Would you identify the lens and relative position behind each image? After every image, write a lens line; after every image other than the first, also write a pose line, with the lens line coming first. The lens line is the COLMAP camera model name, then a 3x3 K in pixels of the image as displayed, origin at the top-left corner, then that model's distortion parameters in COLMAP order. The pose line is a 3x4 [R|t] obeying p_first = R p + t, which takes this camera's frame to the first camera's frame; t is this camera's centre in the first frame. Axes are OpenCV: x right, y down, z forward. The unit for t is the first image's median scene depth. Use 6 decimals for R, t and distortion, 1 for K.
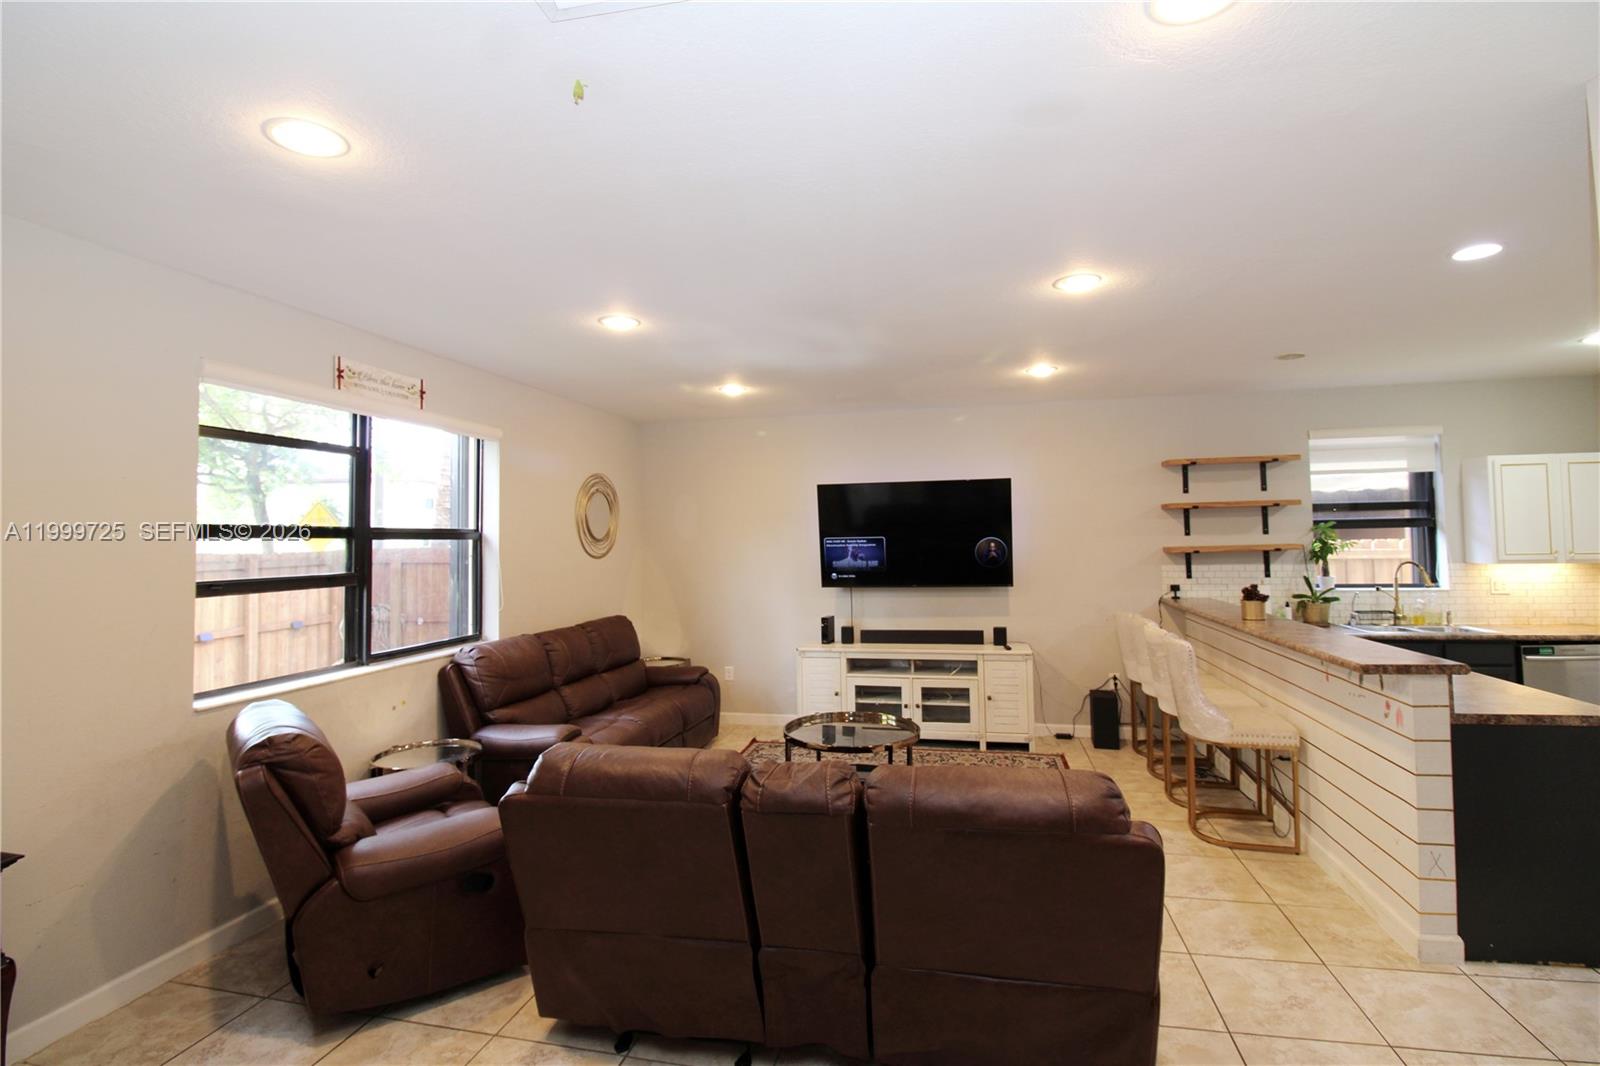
lens RADIAL K [[737.9, 0, 809.8], [0, 737.9, 509.4], [0, 0, 1]] dist [0.000958, -0.014056]
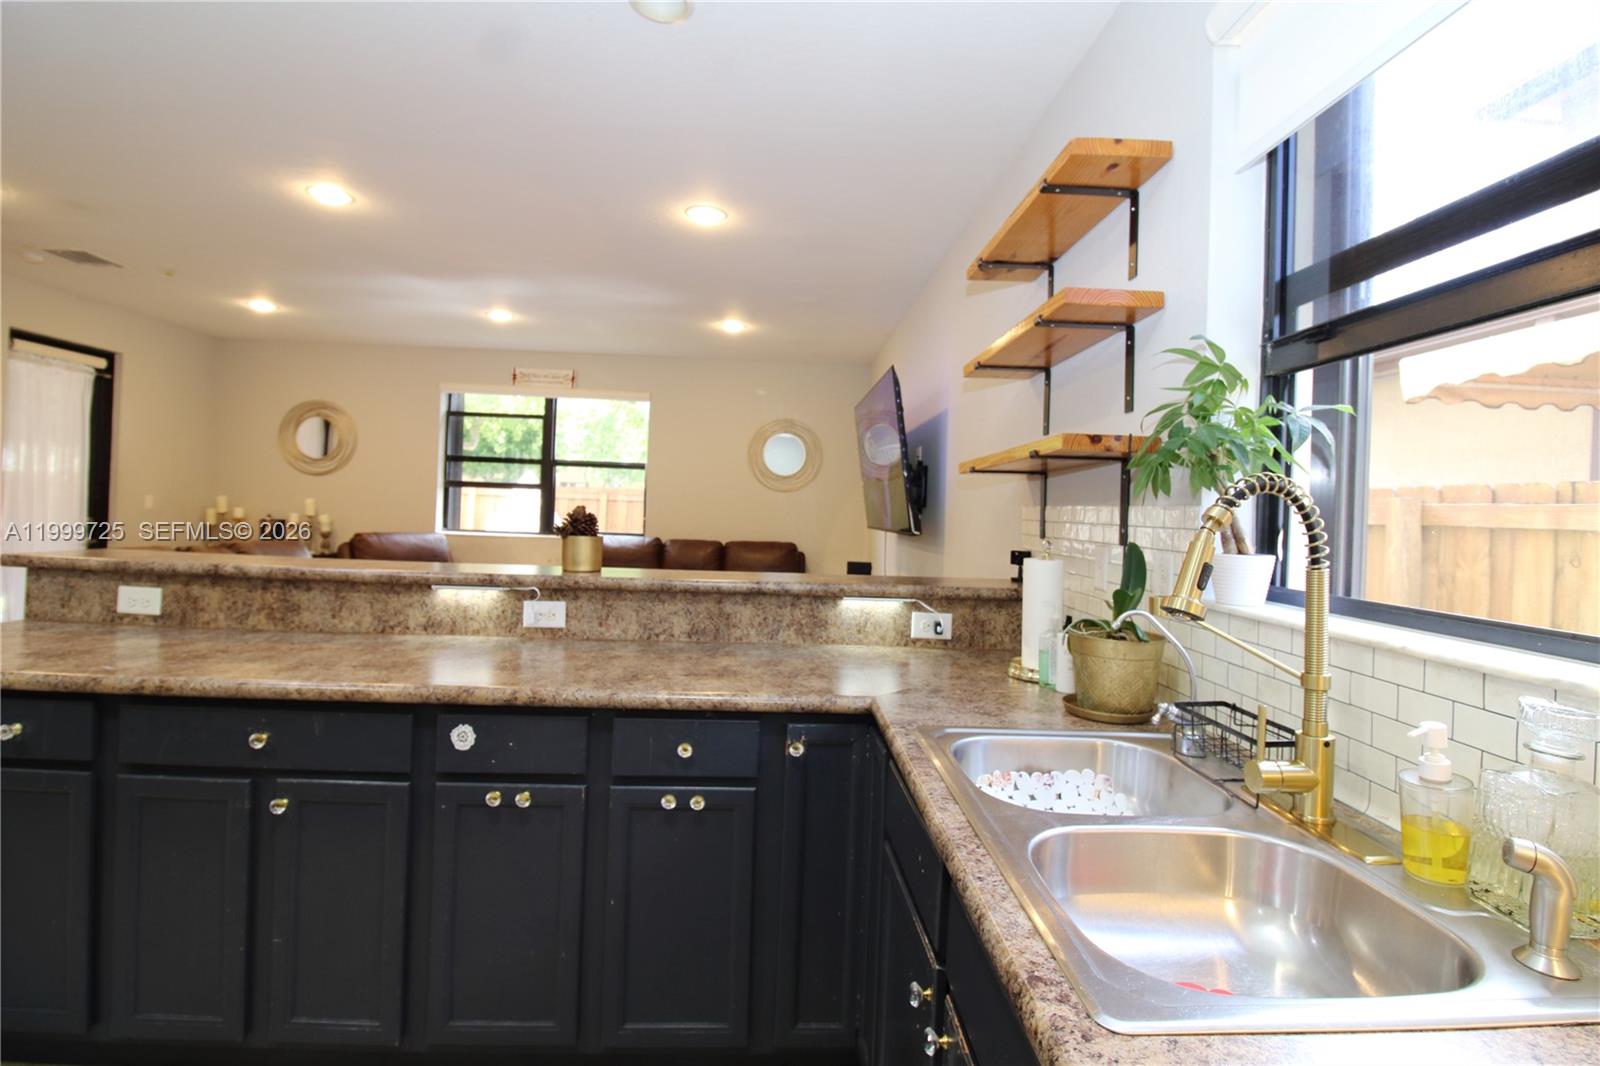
lens RADIAL K [[737.9, 0, 809.8], [0, 737.9, 509.4], [0, 0, 1]] dist [0.000958, -0.014056]
pose [[0.264804, 0.024491, -0.963991, 0.931948], [-0.003576, 0.999695, 0.024416, 0.071948], [0.964296, -0.003018, 0.264811, 0.811025]]
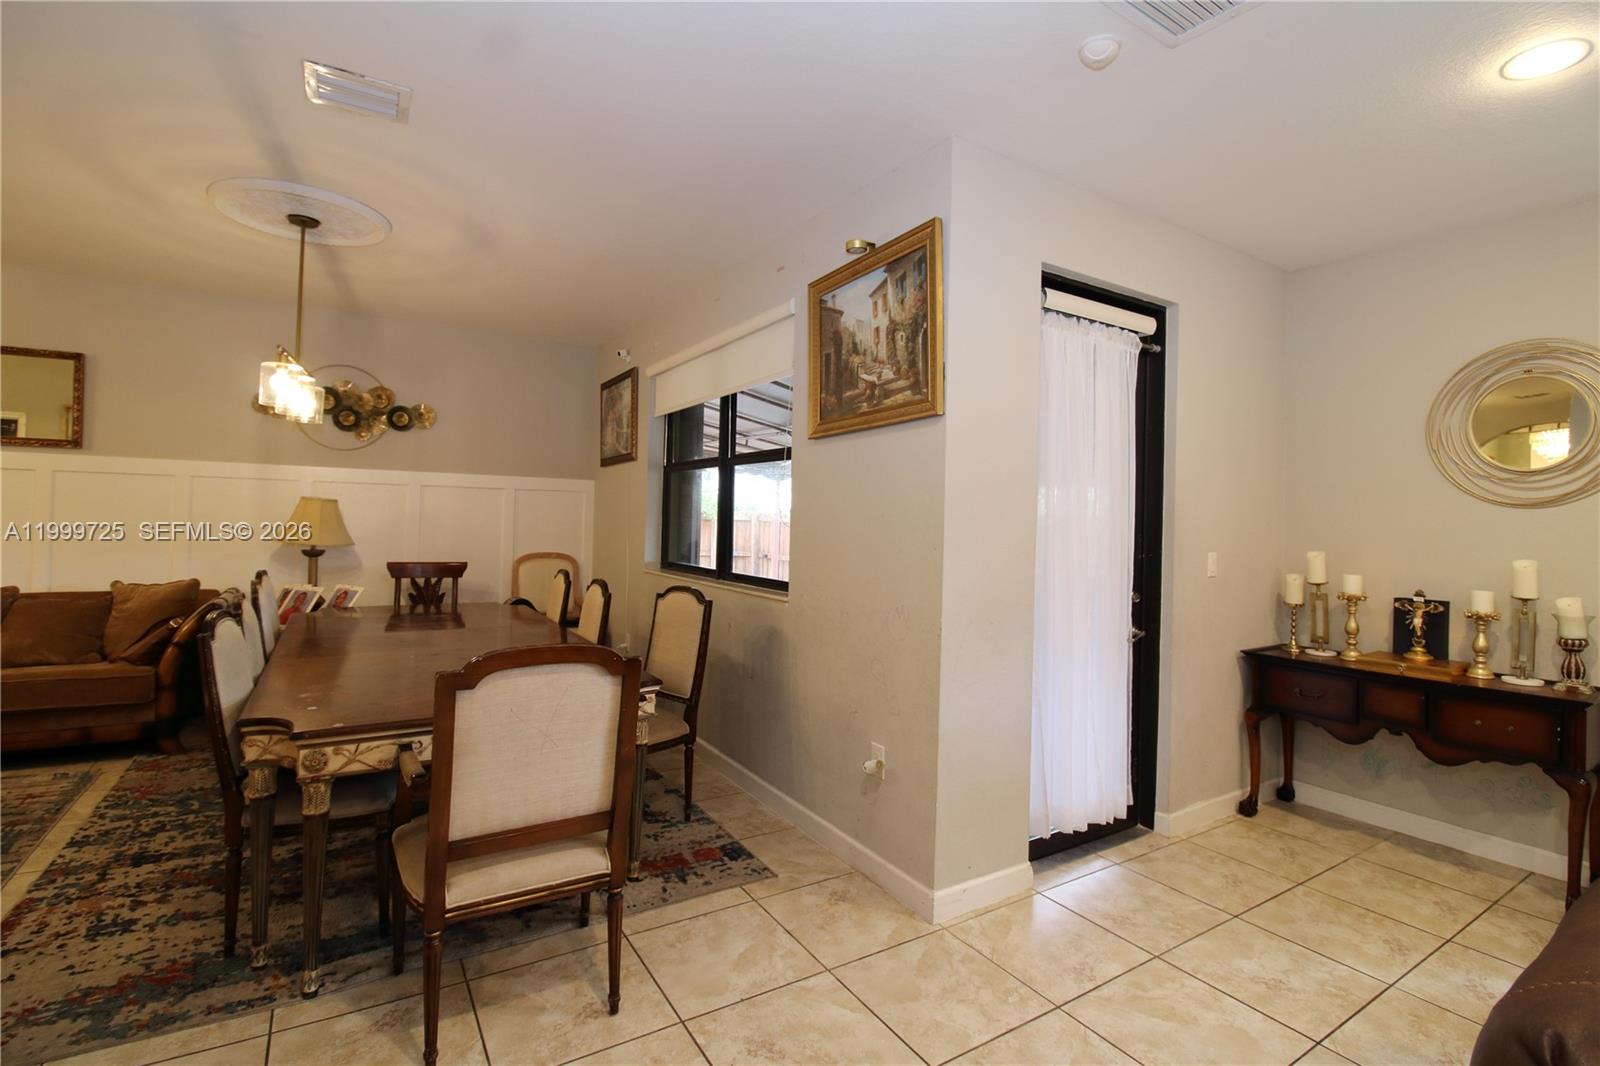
lens RADIAL K [[737.9, 0, 809.8], [0, 737.9, 509.4], [0, 0, 1]] dist [0.000958, -0.014056]
pose [[-0.708427, -0.009655, -0.705718, 0.285978], [0.015322, 0.999460, -0.029055, 0.056940], [0.705617, -0.031396, -0.707897, 0.342862]]
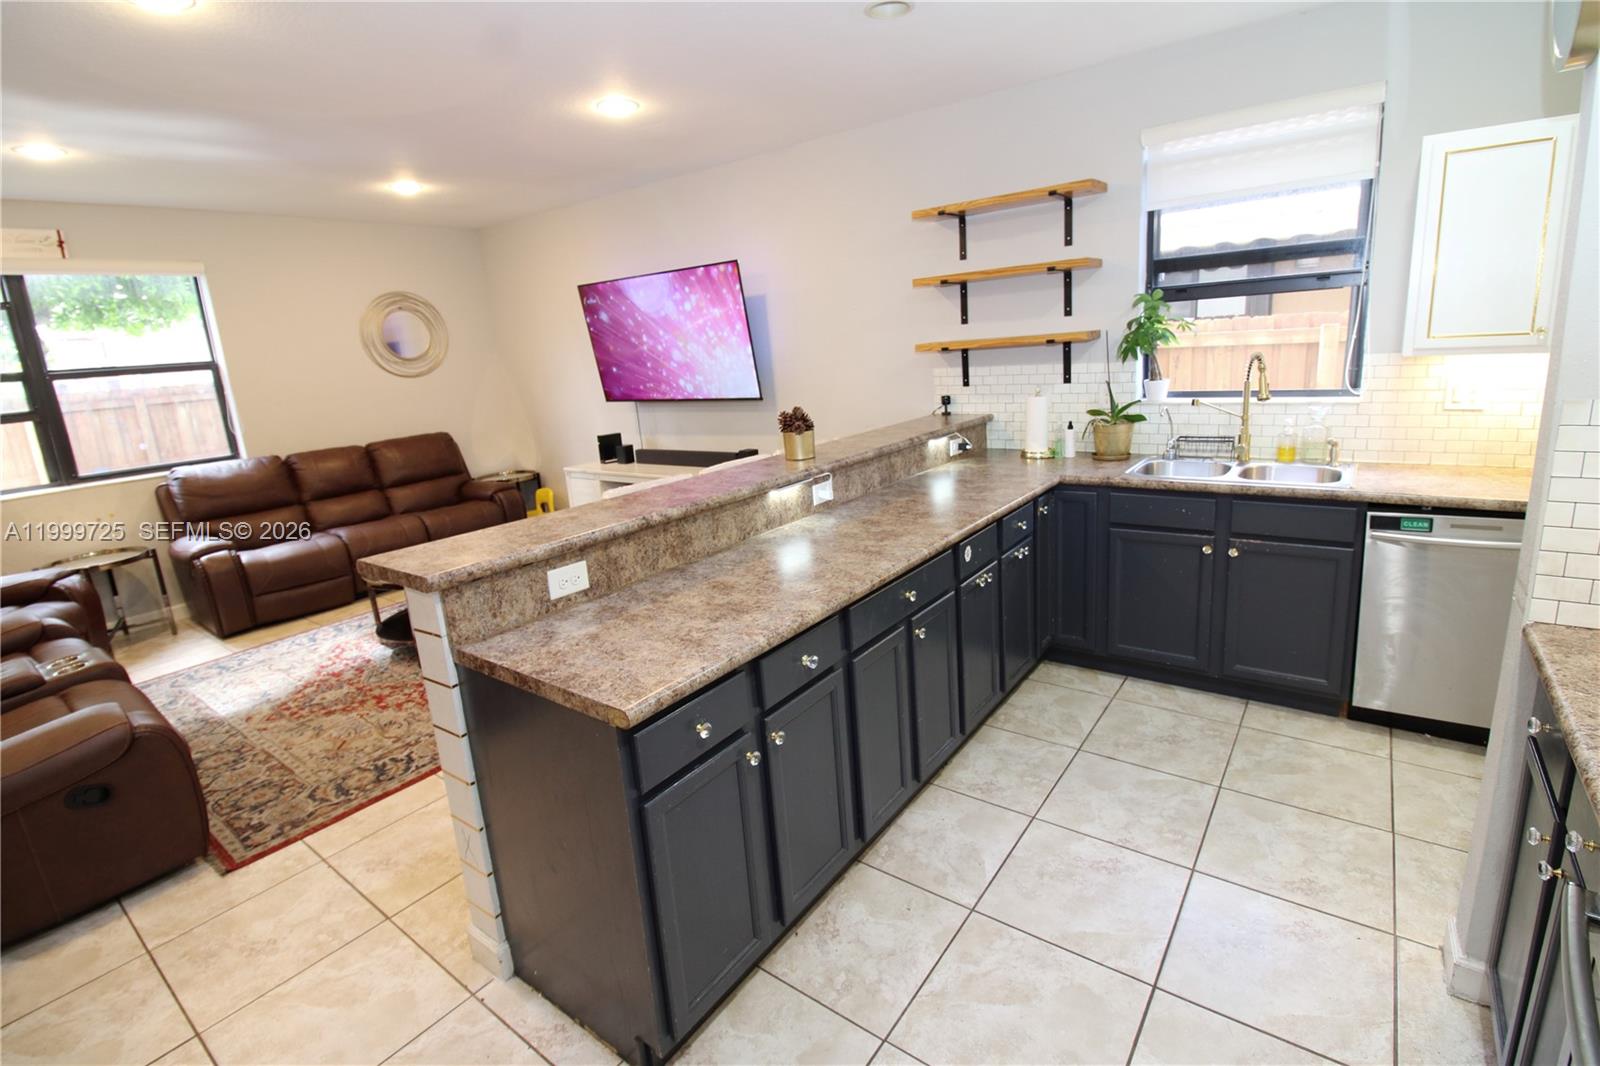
lens RADIAL K [[737.9, 0, 809.8], [0, 737.9, 509.4], [0, 0, 1]] dist [0.000958, -0.014056]
pose [[0.911255, 0.047833, -0.409056, 0.713409], [0.068120, 0.962047, 0.264246, 0.010713], [0.406171, -0.268661, 0.873411, 0.307413]]
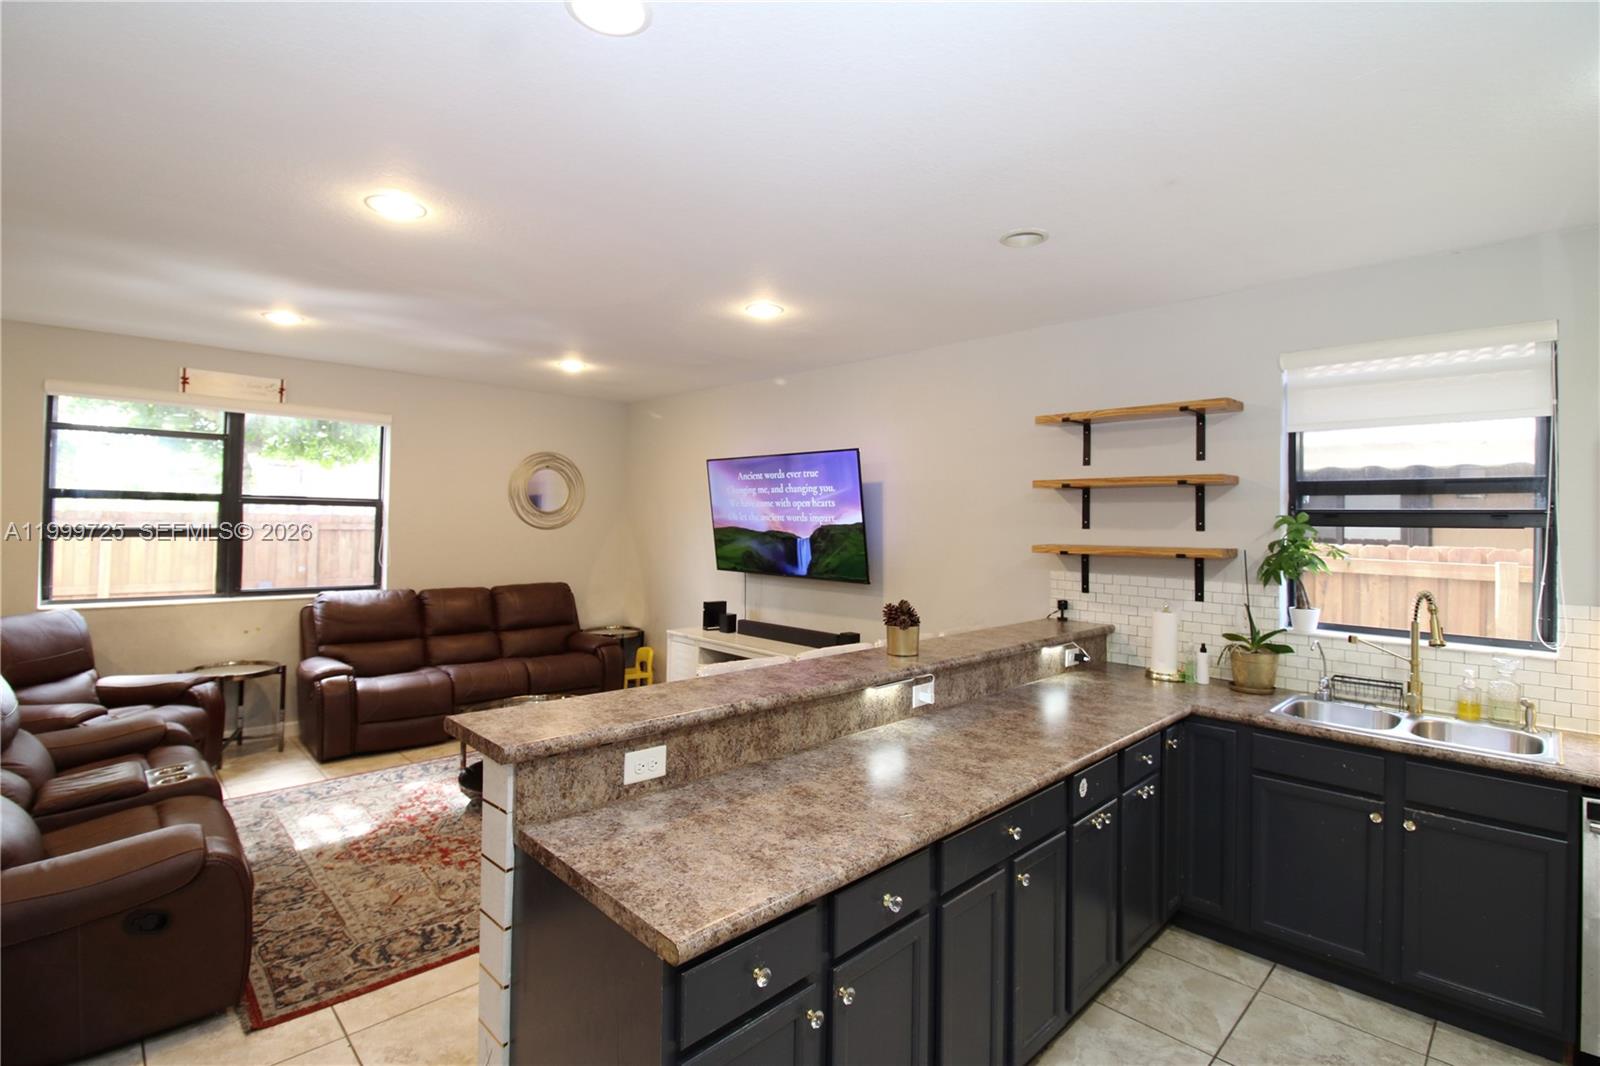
lens RADIAL K [[737.9, 0, 809.8], [0, 737.9, 509.4], [0, 0, 1]] dist [0.000958, -0.014056]
pose [[0.839210, 0.024094, -0.543273, 0.706853], [-0.011000, 0.999566, 0.027339, 0.002630], [0.543696, -0.016967, 0.839111, 0.321862]]
